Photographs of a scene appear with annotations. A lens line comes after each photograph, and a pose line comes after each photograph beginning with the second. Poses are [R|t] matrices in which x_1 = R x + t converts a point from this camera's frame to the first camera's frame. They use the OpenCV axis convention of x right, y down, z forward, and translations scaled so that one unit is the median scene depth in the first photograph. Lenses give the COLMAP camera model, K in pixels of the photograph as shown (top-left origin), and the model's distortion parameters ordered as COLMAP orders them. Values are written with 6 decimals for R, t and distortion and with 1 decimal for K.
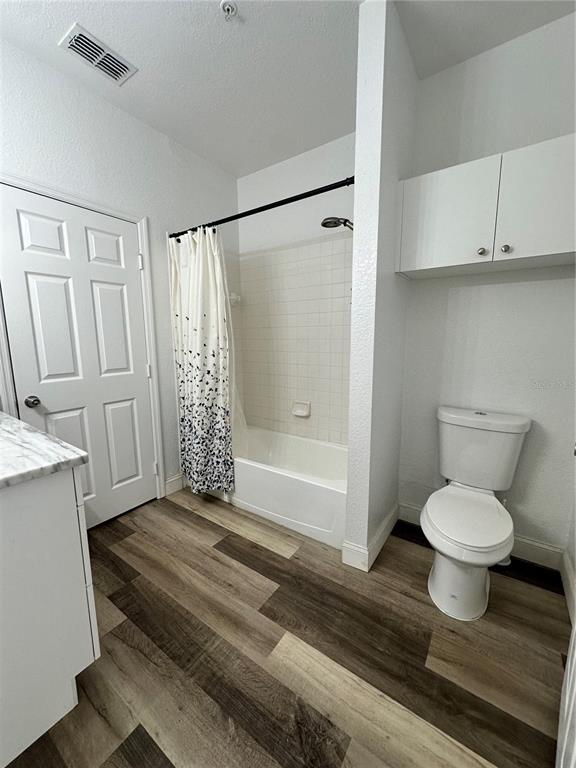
lens RADIAL K [[305.5, 0, 288.0], [0, 305.5, 383.3], [0, 0, 1]] dist [-0.011105, 0.001565]
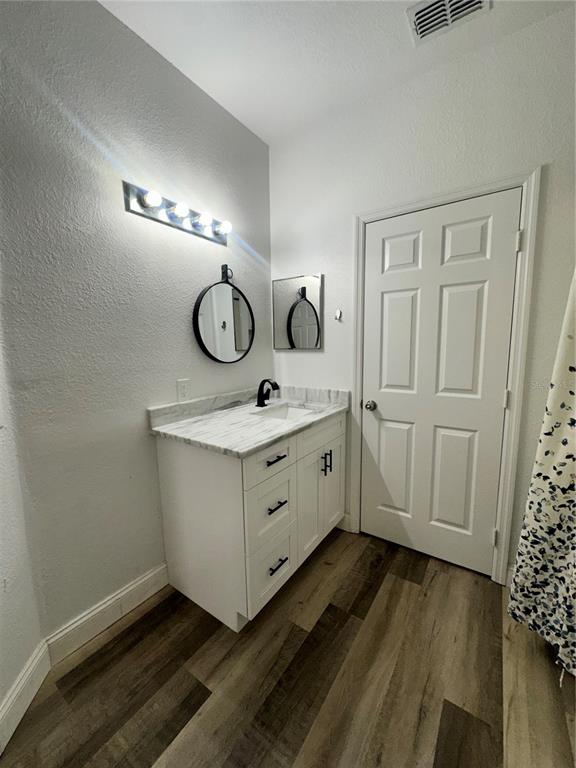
lens RADIAL K [[305.5, 0, 288.1], [0, 305.5, 382.9], [0, 0, 1]] dist [-0.011105, 0.001565]
pose [[-0.000834, 0.128352, -0.991728, 0.234812], [-0.138950, 0.982093, 0.127222, -0.100744], [0.990299, 0.137906, 0.017015, 0.522002]]
